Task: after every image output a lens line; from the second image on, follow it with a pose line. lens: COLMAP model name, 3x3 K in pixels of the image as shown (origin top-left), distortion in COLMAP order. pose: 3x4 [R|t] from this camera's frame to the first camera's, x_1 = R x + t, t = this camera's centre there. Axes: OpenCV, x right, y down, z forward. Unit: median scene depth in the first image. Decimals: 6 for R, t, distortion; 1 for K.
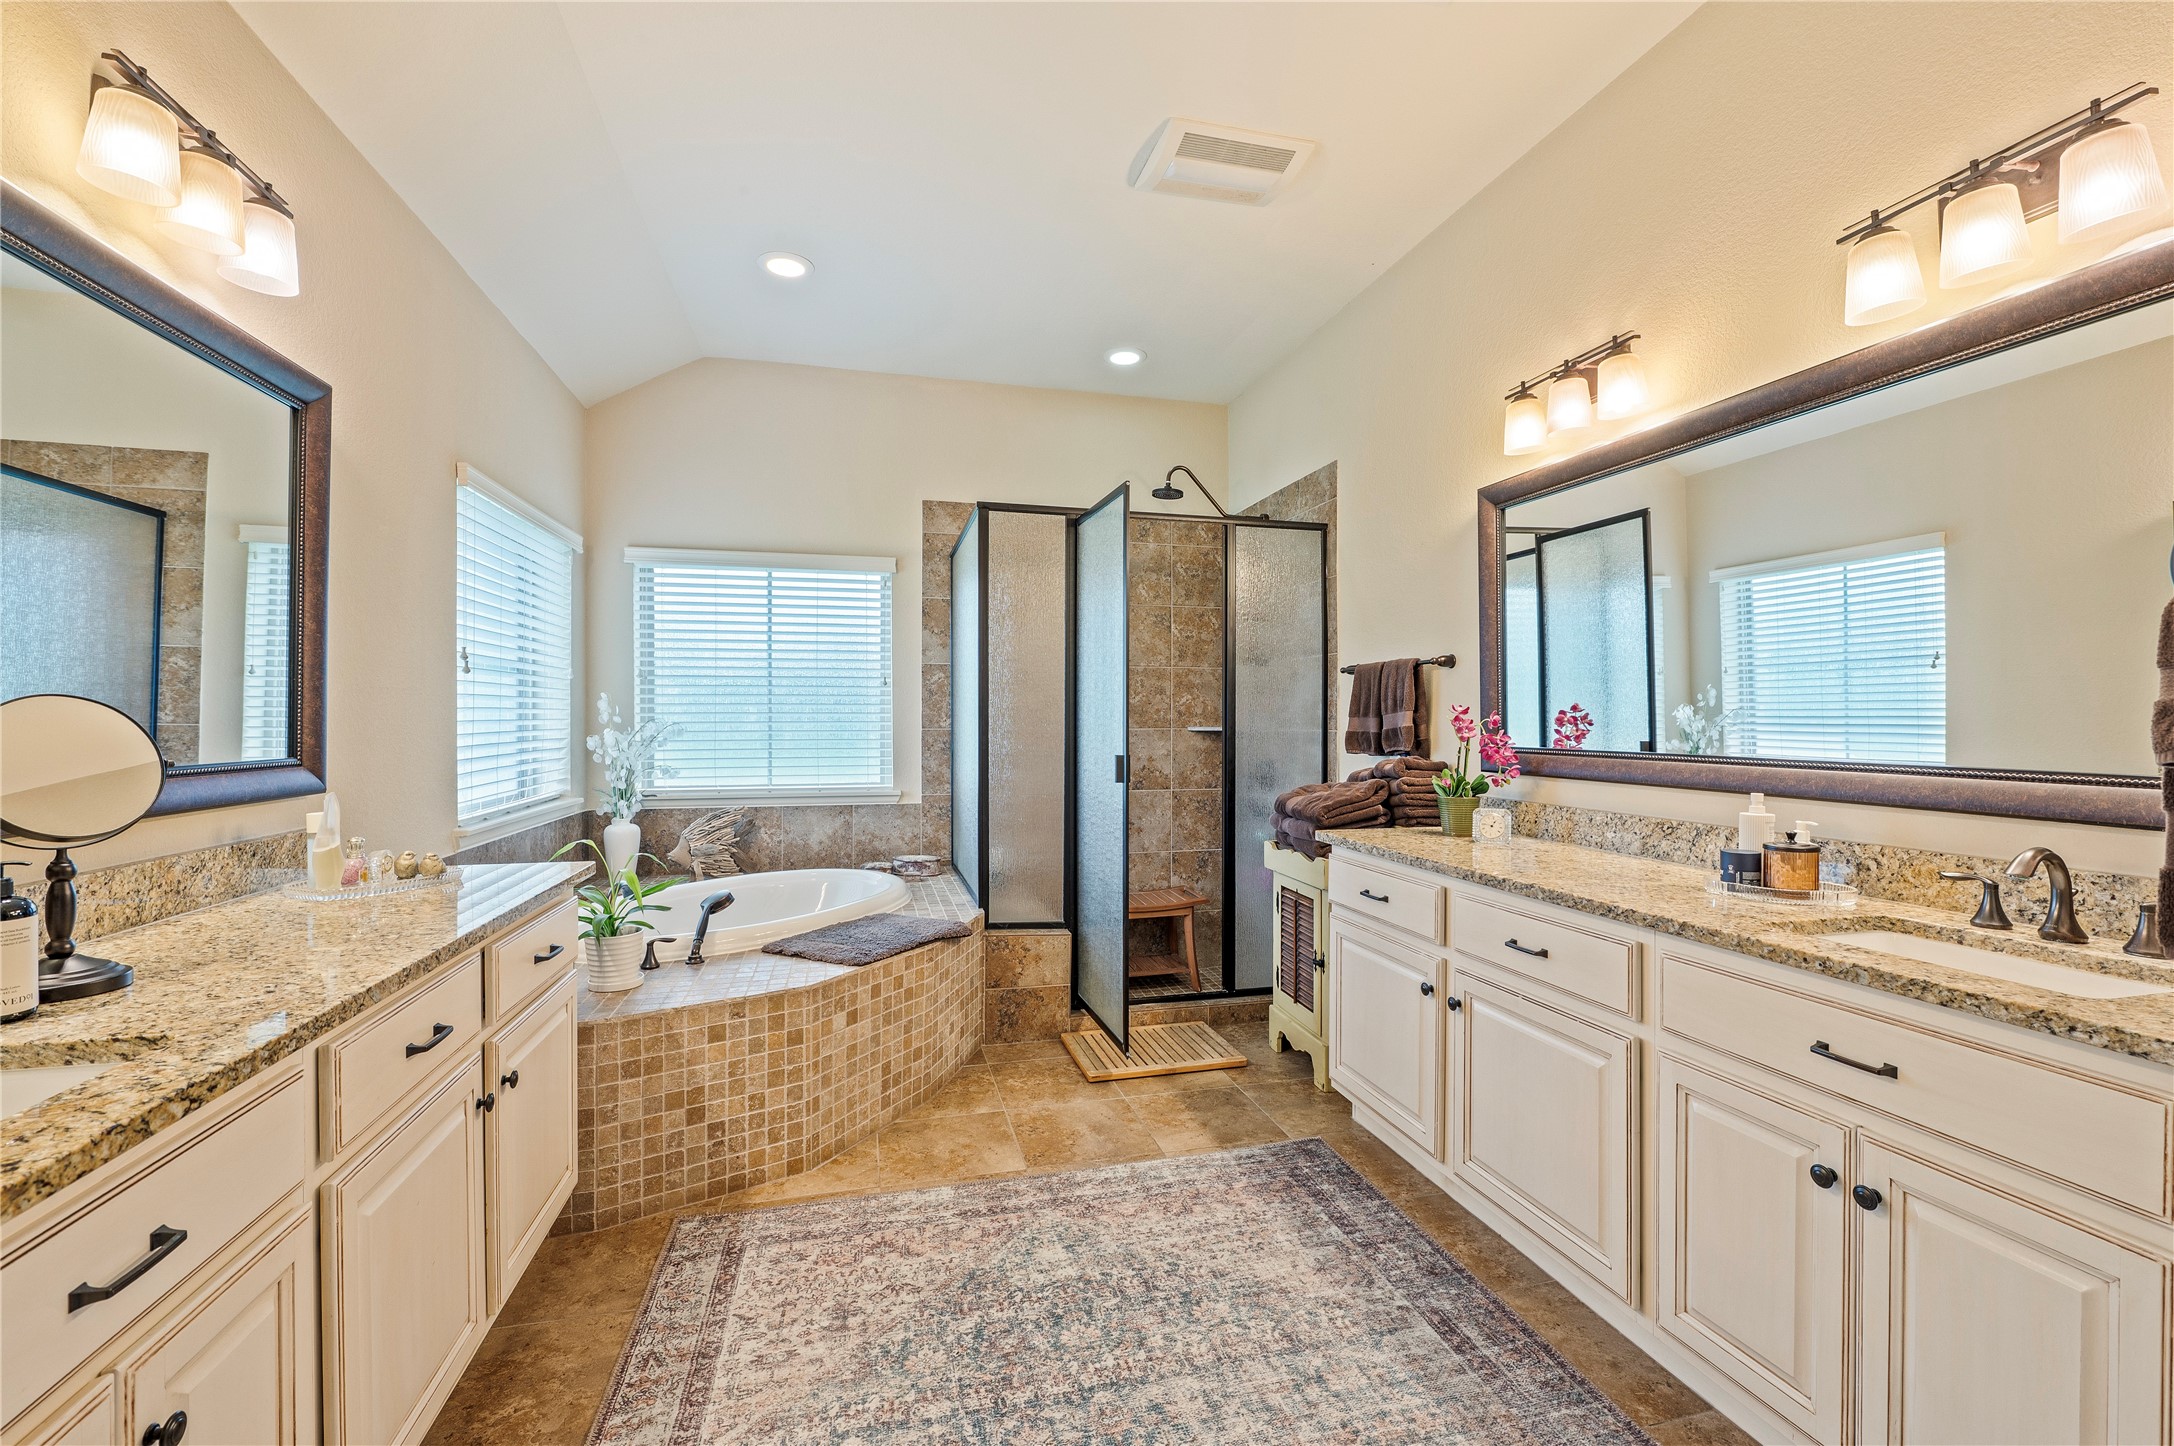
lens RADIAL K [[905.5, 0, 1087.0], [0, 905.5, 723.0], [0, 0, 1]] dist [-0.003554, -0.000202]
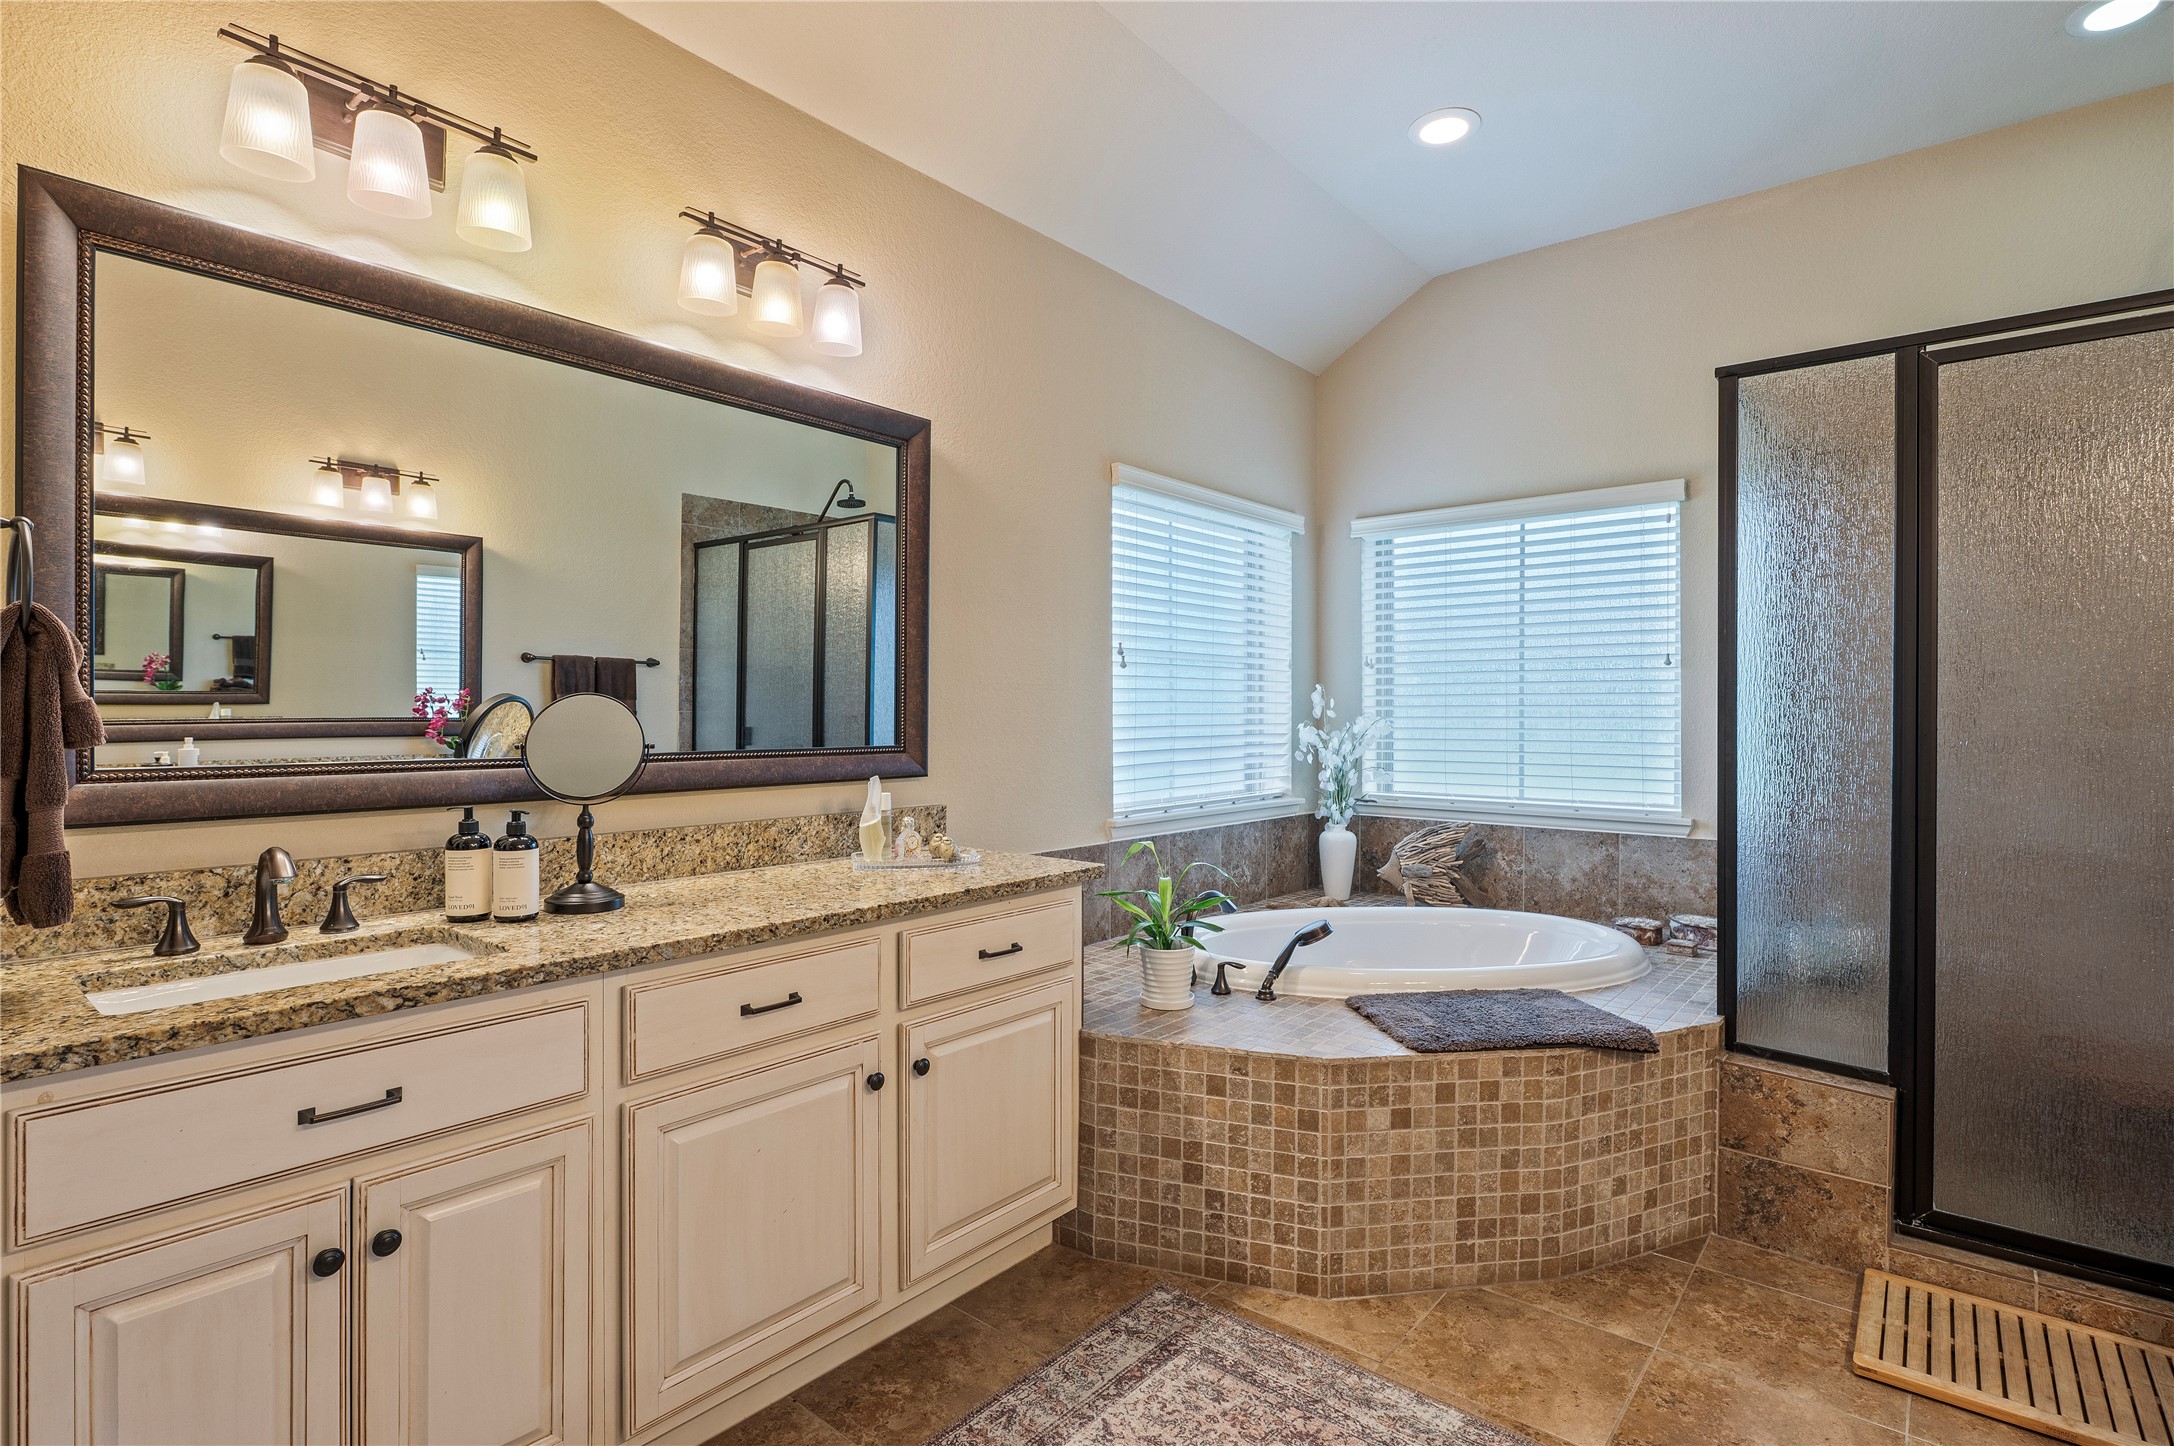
lens RADIAL K [[1048.8, 0, 1087.0], [0, 1048.8, 723.0], [0, 0, 1]] dist [-0.000894, -0.003849]
pose [[0.596933, 0.007939, -0.802252, 0.264297], [-0.004959, 0.999968, 0.006206, -0.000057], [0.802276, 0.000274, 0.596954, 0.282364]]
